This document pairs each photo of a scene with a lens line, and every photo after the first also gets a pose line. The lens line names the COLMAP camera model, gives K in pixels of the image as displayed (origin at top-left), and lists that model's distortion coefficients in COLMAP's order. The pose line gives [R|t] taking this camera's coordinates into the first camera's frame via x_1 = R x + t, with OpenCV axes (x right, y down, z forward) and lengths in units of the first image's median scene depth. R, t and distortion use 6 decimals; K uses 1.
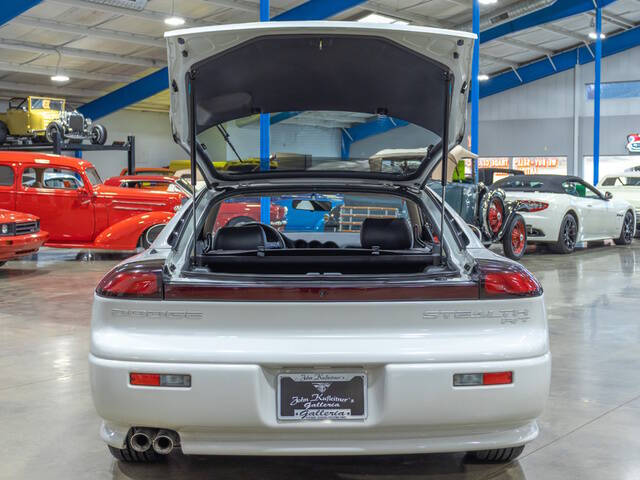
lens RADIAL K [[937.3, 0, 344.9], [0, 937.3, 239.2], [0, 0, 1]] dist [0.005455, 0.027479]
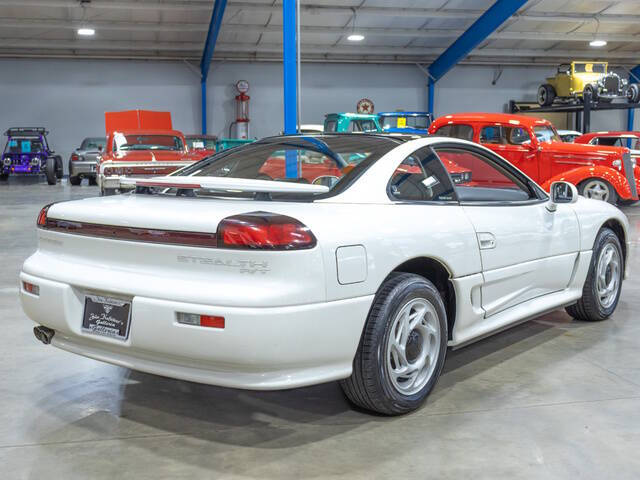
lens RADIAL K [[837.5, 0, 320.0], [0, 837.5, 240.0], [0, 0, 1]] dist [-0.009743, -0.024885]
pose [[0.763804, 0.070846, -0.641549, 0.681673], [-0.032073, 0.996896, 0.071903, -0.014464], [0.644651, -0.034343, 0.763705, 0.271891]]
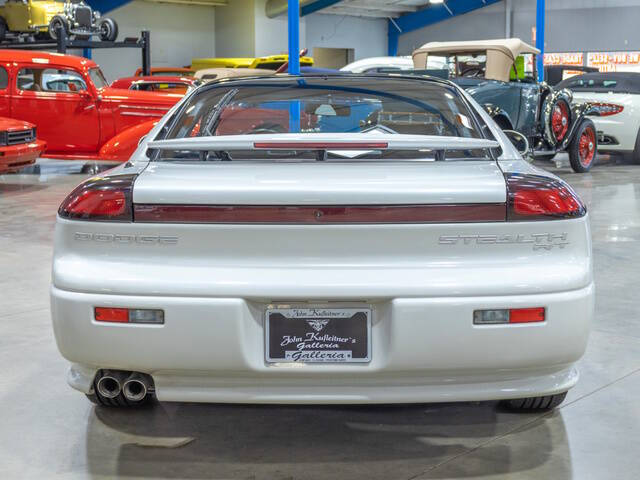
lens RADIAL K [[1070.4, 0, 342.8], [0, 1070.4, 207.7], [0, 0, 1]] dist [-0.005901, 0.081980]
pose [[0.998816, -0.000483, -0.048641, 0.035021], [0.003178, 0.998462, 0.055344, -0.001213], [0.048540, -0.055433, 0.997282, 0.031281]]
